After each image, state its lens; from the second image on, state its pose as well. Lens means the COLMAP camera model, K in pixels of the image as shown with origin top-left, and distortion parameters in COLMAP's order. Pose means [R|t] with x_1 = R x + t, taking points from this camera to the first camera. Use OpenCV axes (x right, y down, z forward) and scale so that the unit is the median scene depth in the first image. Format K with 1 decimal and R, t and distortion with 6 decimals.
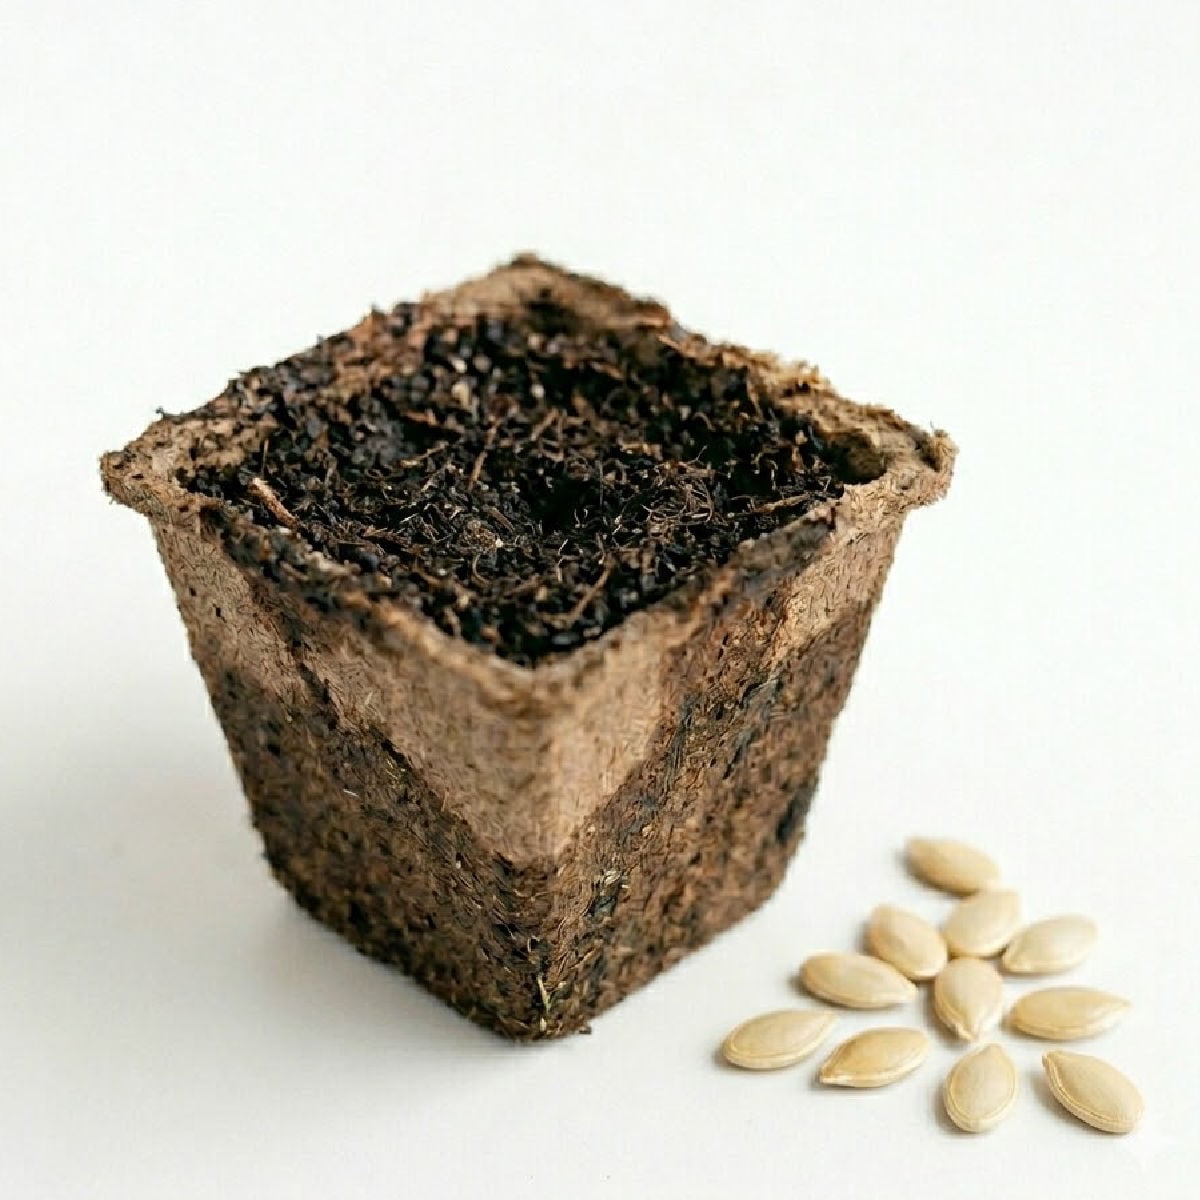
lens RADIAL K [[3102.2, 0, 600.0], [0, 3102.2, 600.0], [0, 0, 1]] dist [-0.080203, -0.444835]
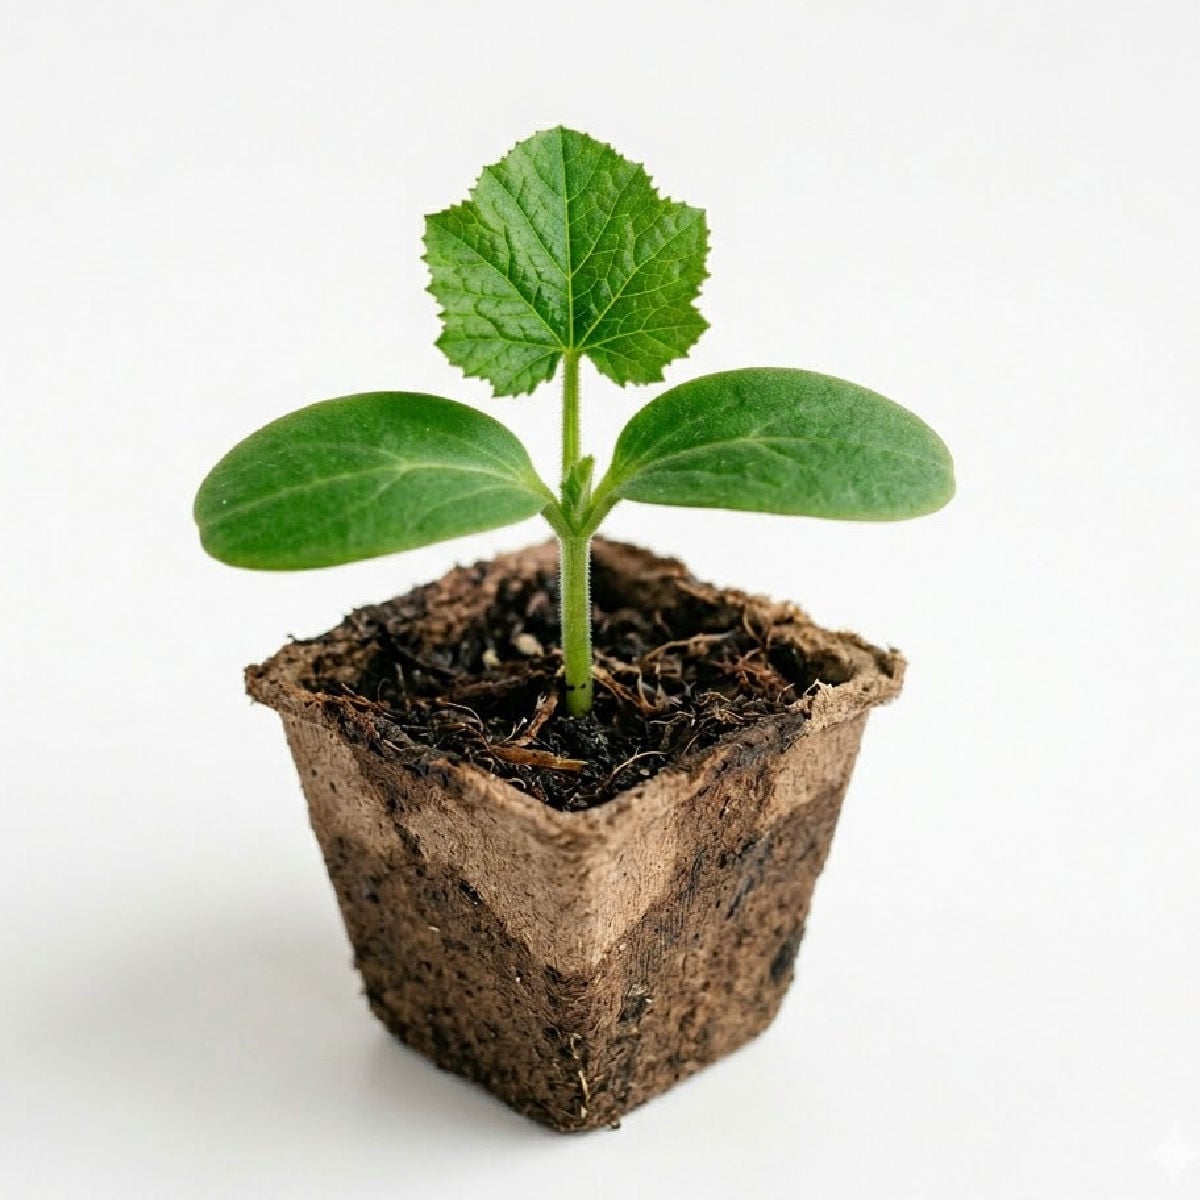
lens RADIAL K [[3102.2, 0, 600.0], [0, 3102.2, 600.0], [0, 0, 1]] dist [-0.080203, -0.444835]
pose [[0.999646, 0.000182, -0.026613, 0.021503], [-0.005159, 0.982333, -0.187071, 0.166378], [0.026108, 0.187142, 0.981986, -0.272992]]
